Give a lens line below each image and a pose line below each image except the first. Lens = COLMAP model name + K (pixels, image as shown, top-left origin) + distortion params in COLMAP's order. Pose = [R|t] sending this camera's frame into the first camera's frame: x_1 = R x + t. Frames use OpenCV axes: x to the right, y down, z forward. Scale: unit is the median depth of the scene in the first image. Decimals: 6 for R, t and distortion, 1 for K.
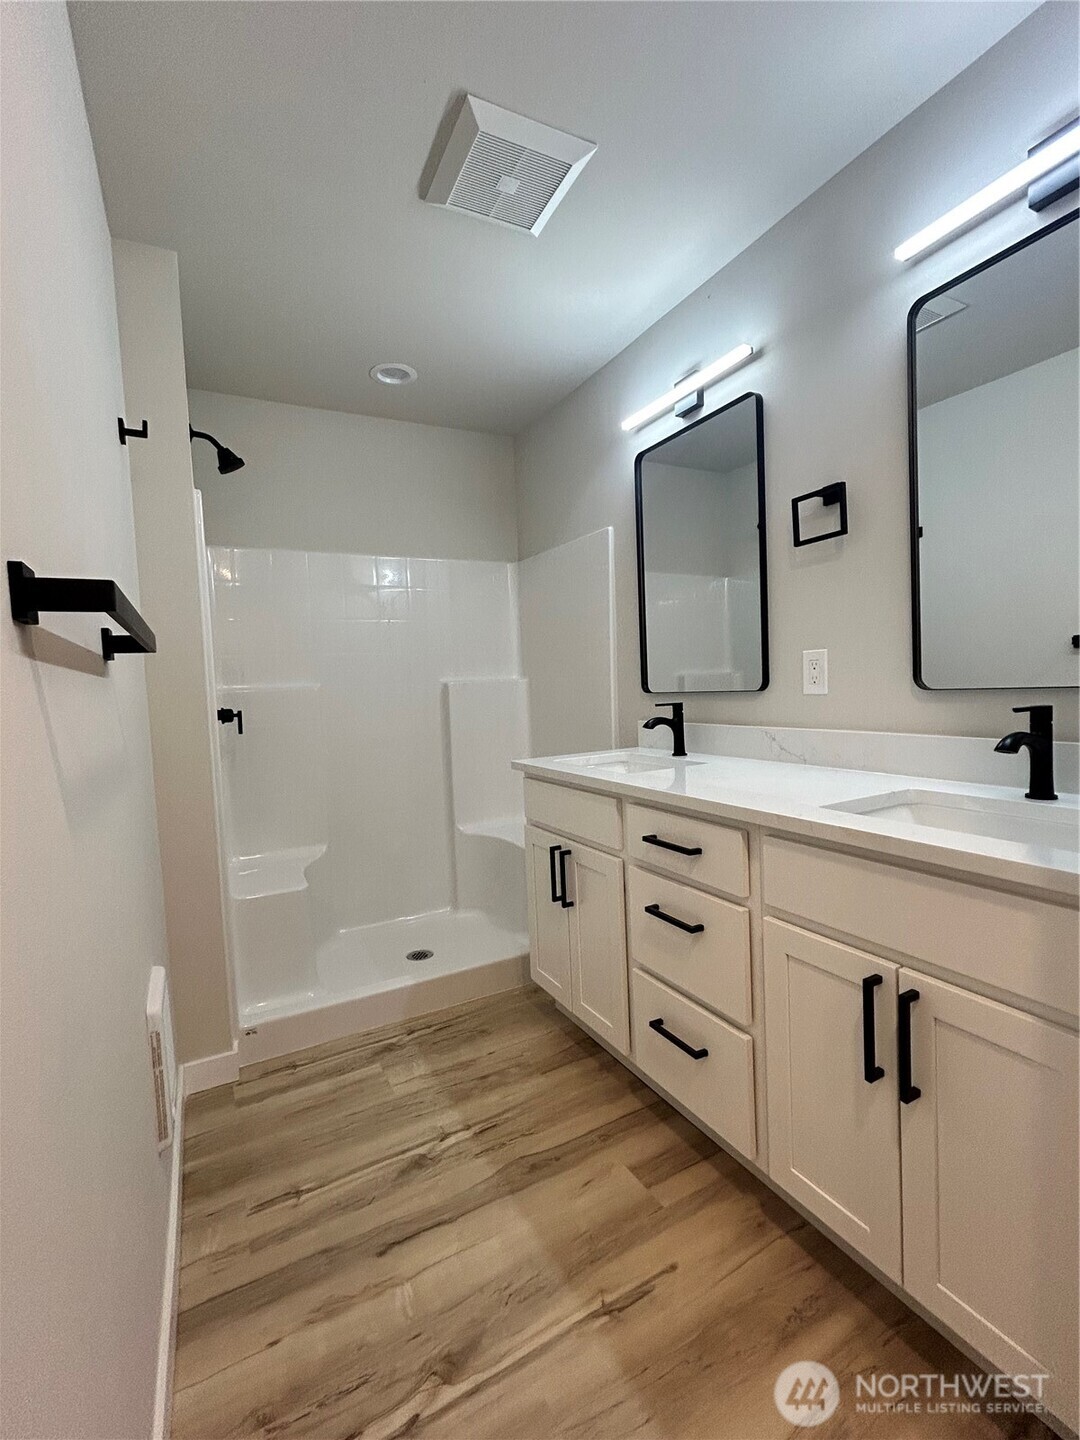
lens RADIAL K [[643.5, 0, 540.0], [0, 643.5, 720.0], [0, 0, 1]] dist [0.000729, 0.001314]
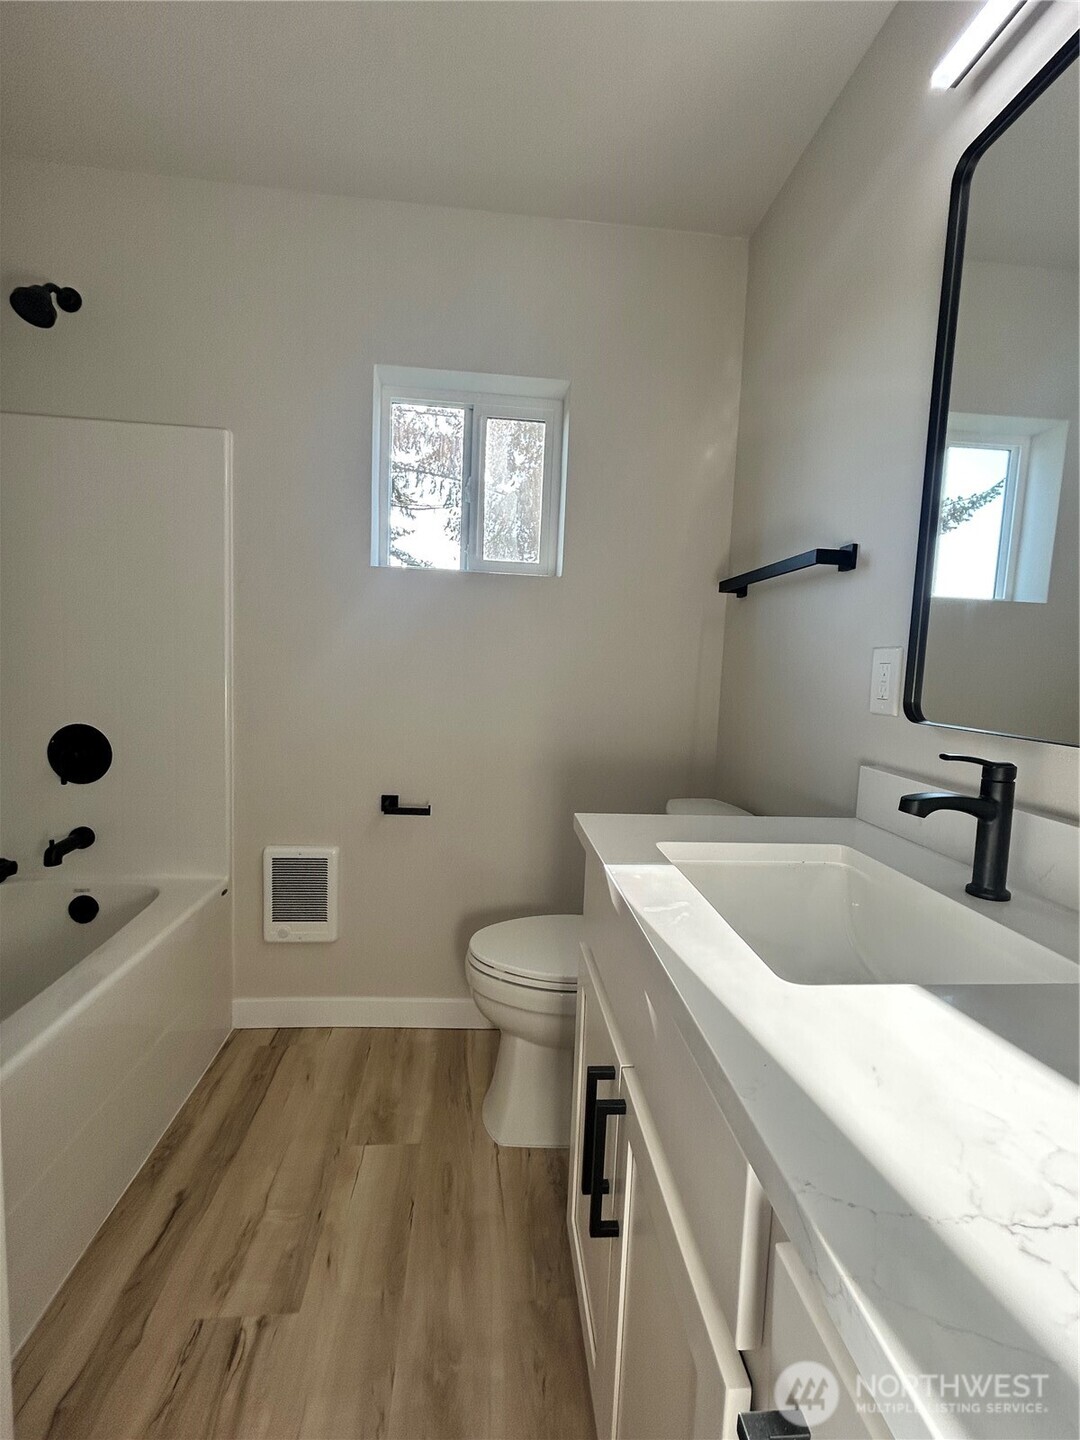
lens RADIAL K [[643.5, 0, 540.0], [0, 643.5, 720.0], [0, 0, 1]] dist [0.000729, 0.001314]
pose [[0.917480, 0.116154, -0.380445, 0.118389], [-0.100907, 0.993094, 0.059856, -0.046605], [0.384770, -0.016527, 0.922865, 0.601311]]
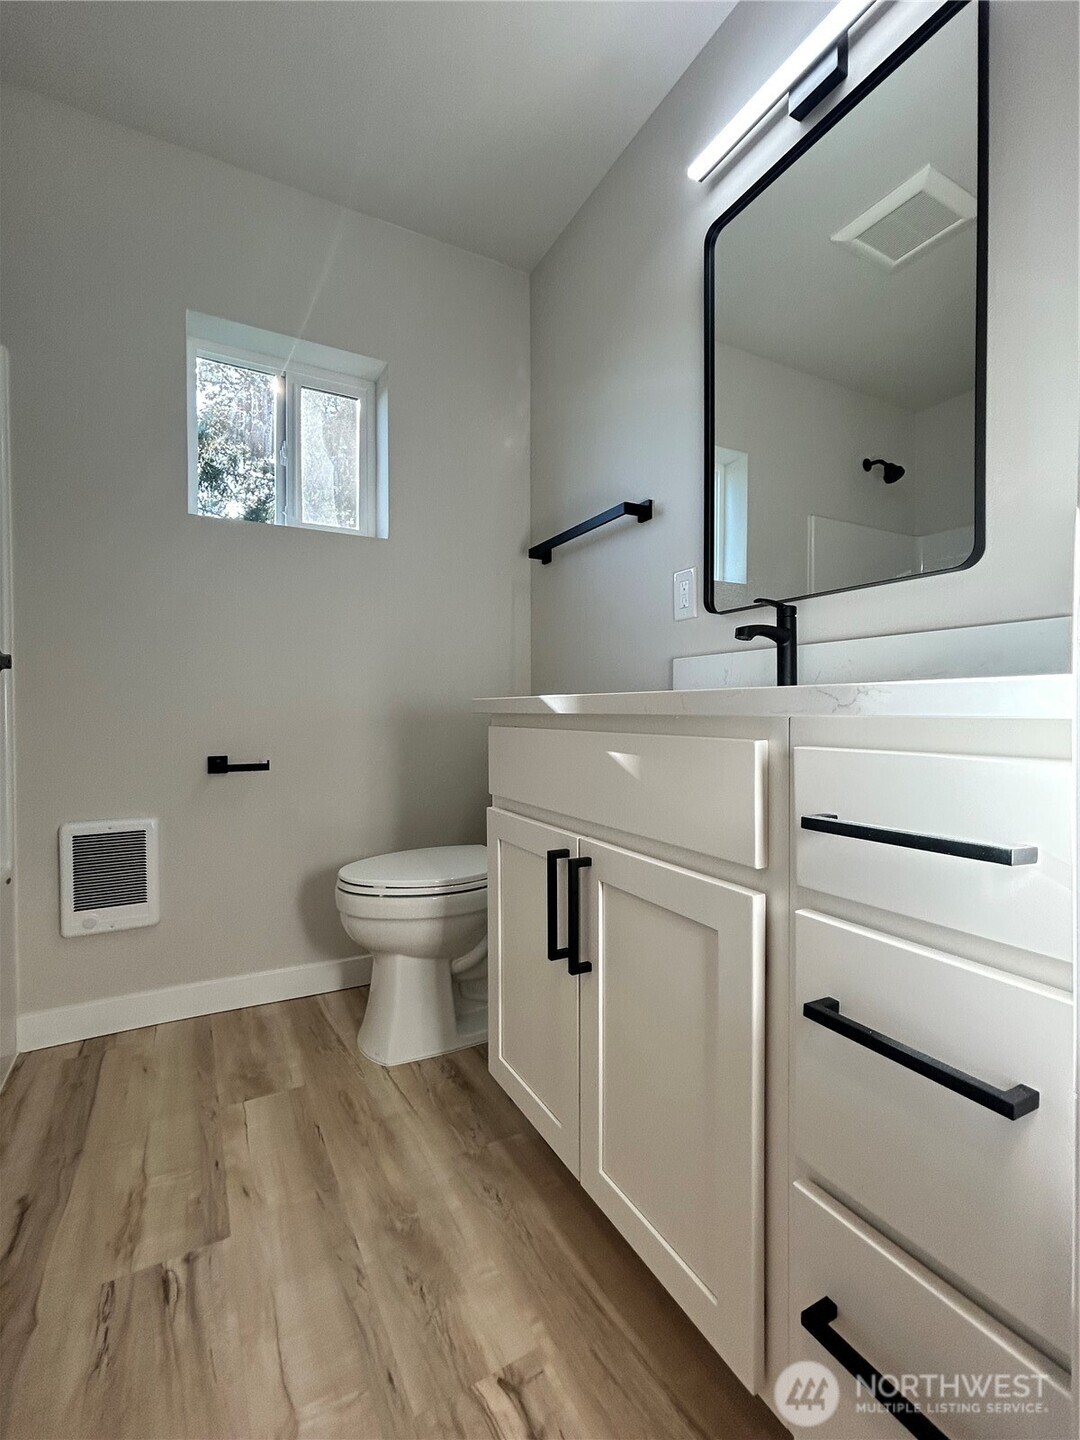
lens RADIAL K [[643.5, 0, 540.0], [0, 643.5, 720.0], [0, 0, 1]] dist [0.000729, 0.001314]
pose [[0.999112, 0.040608, 0.011210, -0.001172], [-0.040153, 0.998462, -0.038234, 0.113475], [-0.012745, 0.037750, 0.999206, 0.485418]]
